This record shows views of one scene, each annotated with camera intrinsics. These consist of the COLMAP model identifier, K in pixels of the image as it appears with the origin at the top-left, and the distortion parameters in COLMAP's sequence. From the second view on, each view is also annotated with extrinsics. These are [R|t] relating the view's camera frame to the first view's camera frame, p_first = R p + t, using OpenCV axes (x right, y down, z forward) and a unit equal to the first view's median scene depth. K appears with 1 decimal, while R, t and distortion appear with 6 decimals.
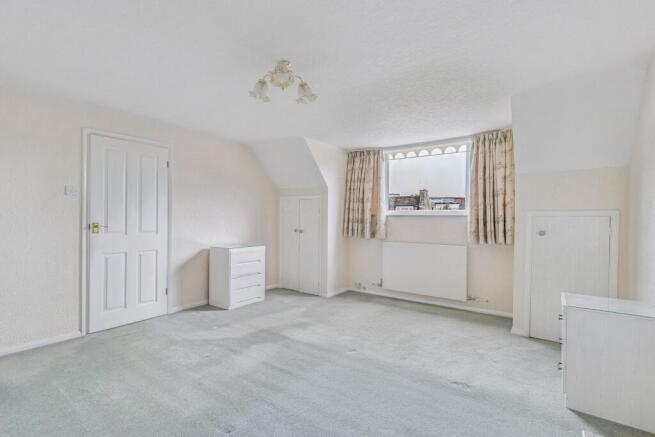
lens RADIAL K [[307.3, 0, 327.5], [0, 307.3, 218.5], [0, 0, 1]] dist [-0.000301, 0.000337]
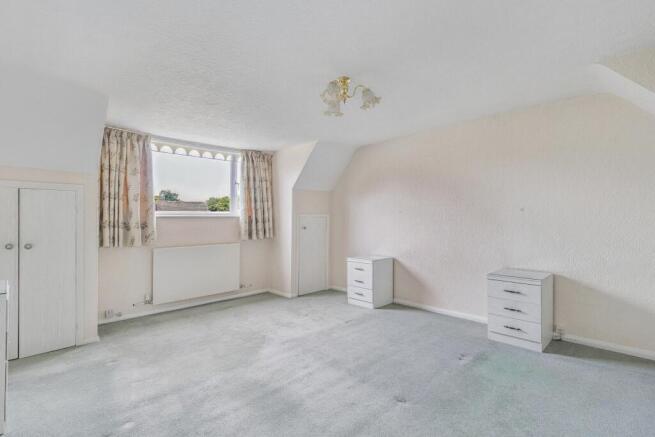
lens RADIAL K [[307.3, 0, 327.5], [0, 307.3, 218.5], [0, 0, 1]] dist [-0.000301, 0.000337]
pose [[0.181860, -0.008054, 0.983292, -0.612658], [0.007802, 0.999947, 0.006747, -0.008292], [-0.983294, 0.006444, 0.181913, 0.430365]]
